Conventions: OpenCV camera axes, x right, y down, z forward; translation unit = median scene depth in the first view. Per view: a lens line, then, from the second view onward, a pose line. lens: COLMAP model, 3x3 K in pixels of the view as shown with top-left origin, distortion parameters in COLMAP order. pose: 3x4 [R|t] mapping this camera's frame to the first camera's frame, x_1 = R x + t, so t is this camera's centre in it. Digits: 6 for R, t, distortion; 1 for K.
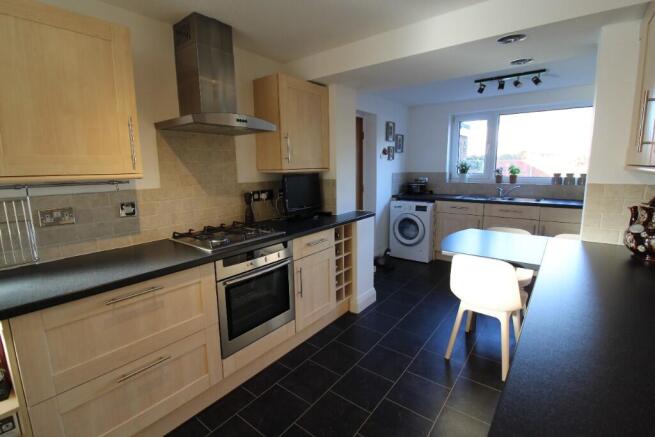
lens RADIAL K [[301.5, 0, 330.1], [0, 301.5, 212.9], [0, 0, 1]] dist [-0.001149, -0.000232]
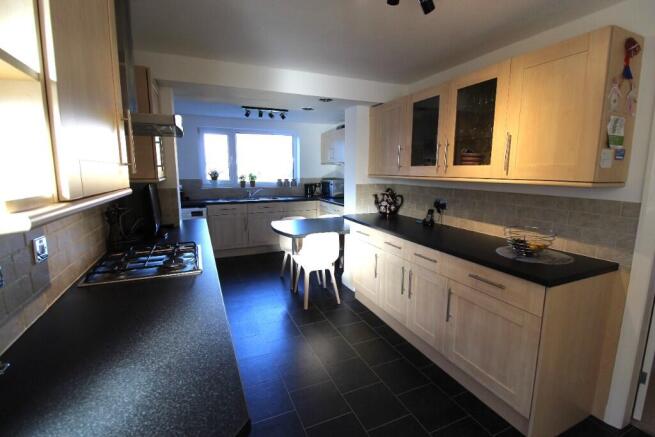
lens RADIAL K [[301.5, 0, 330.1], [0, 301.5, 212.9], [0, 0, 1]] dist [-0.001149, -0.000232]
pose [[0.474860, -0.109734, 0.873193, -0.418844], [0.125426, 0.990506, 0.056268, -0.019977], [-0.871078, 0.082801, 0.484115, 0.096656]]
